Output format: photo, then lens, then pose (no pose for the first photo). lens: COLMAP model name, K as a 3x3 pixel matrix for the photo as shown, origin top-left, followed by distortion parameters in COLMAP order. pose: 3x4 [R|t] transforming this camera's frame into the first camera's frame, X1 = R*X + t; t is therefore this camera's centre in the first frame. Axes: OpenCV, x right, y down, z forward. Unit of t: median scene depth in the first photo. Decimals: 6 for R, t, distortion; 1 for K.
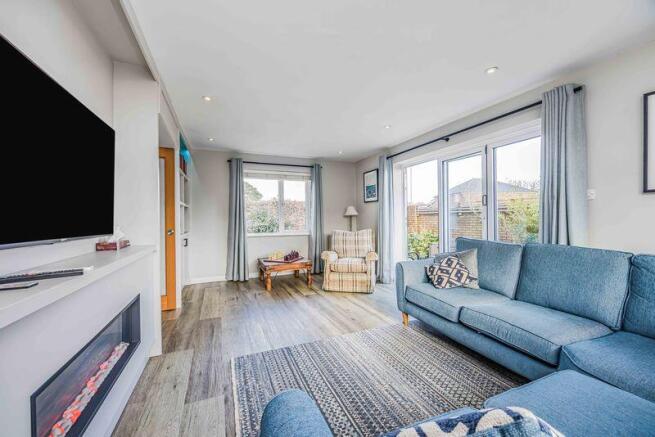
lens RADIAL K [[253.8, 0, 330.0], [0, 253.8, 218.4], [0, 0, 1]] dist [0.000047, -0.000022]
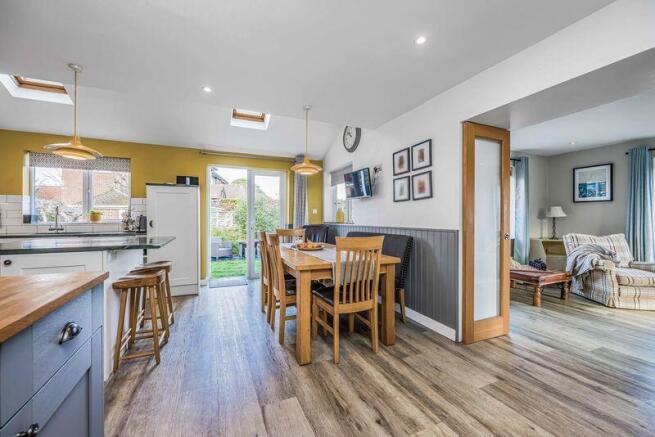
lens RADIAL K [[265.2, 0, 327.5], [0, 265.2, 218.5], [0, 0, 1]] dist [-0.002090, -0.000413]
pose [[0.999840, 0.015654, 0.008617, -1.367355], [-0.015671, 0.999875, 0.001892, 0.007580], [-0.008586, -0.002026, 0.999961, 0.205136]]
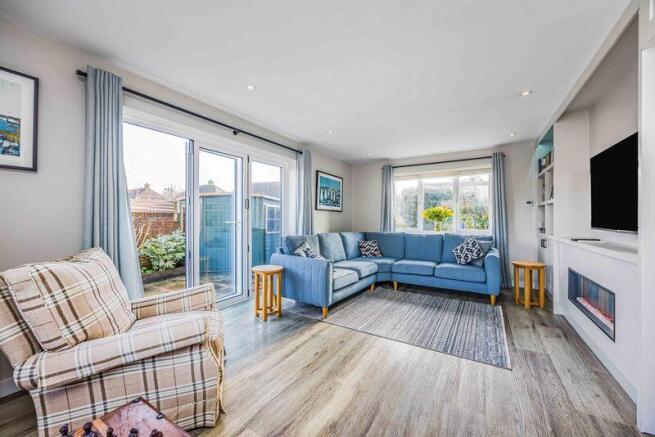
lens RADIAL K [[257.7, 0, 324.9], [0, 257.7, 218.9], [0, 0, 1]] dist [-0.000256, -0.000079]
pose [[-0.567792, 0.009709, 0.823115, -0.576393], [0.004763, 0.999952, -0.008510, 0.006342], [-0.823159, -0.000912, -0.567811, 1.542398]]
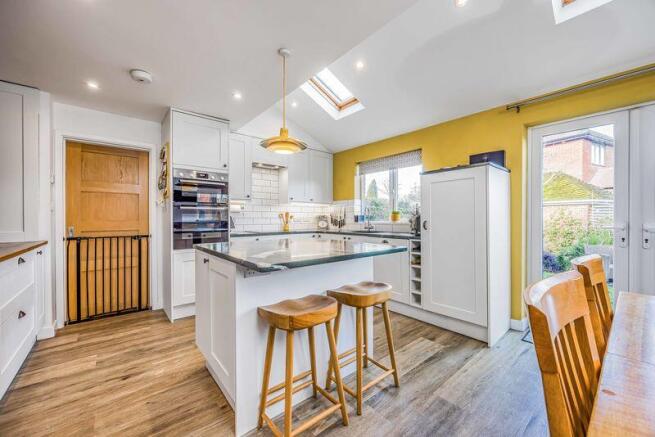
lens RADIAL K [[257.7, 0, 324.9], [0, 257.7, 218.9], [0, 0, 1]] dist [-0.000256, -0.000079]
pose [[0.286032, 0.015956, -0.958087, -1.408109], [0.001161, 0.999855, 0.016998, 0.009766], [0.958219, -0.005974, 0.285972, 0.879422]]
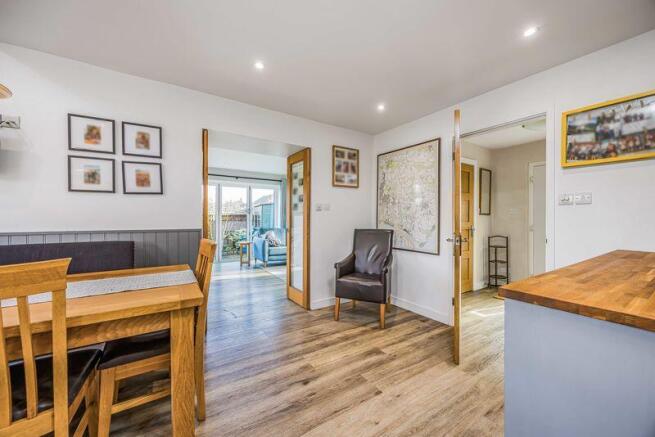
lens RADIAL K [[253.8, 0, 330.0], [0, 253.8, 218.4], [0, 0, 1]] dist [0.000047, -0.000022]
pose [[-0.182030, 0.009970, 0.983242, -1.886480], [-0.002921, 0.999939, -0.010680, 0.012041], [-0.983289, -0.004816, -0.181990, 0.790079]]
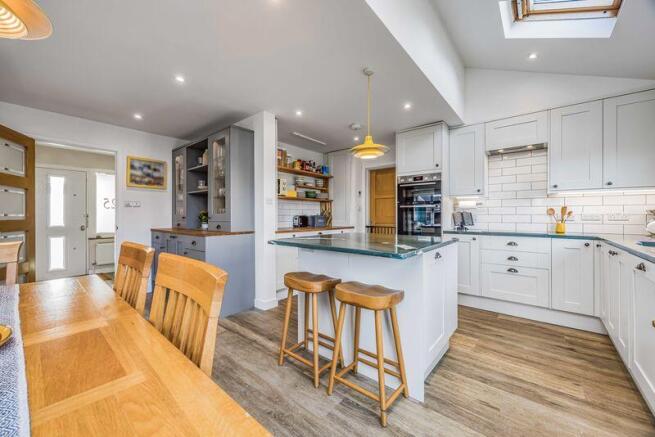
lens RADIAL K [[251.6, 0, 329.4], [0, 251.6, 214.9], [0, 0, 1]] dist [0.000080, 0.000004]
pose [[-0.888629, 0.013384, -0.458432, -1.633604], [0.013698, 0.999903, 0.002640, 0.015383], [0.458422, -0.003934, -0.888726, 1.589850]]
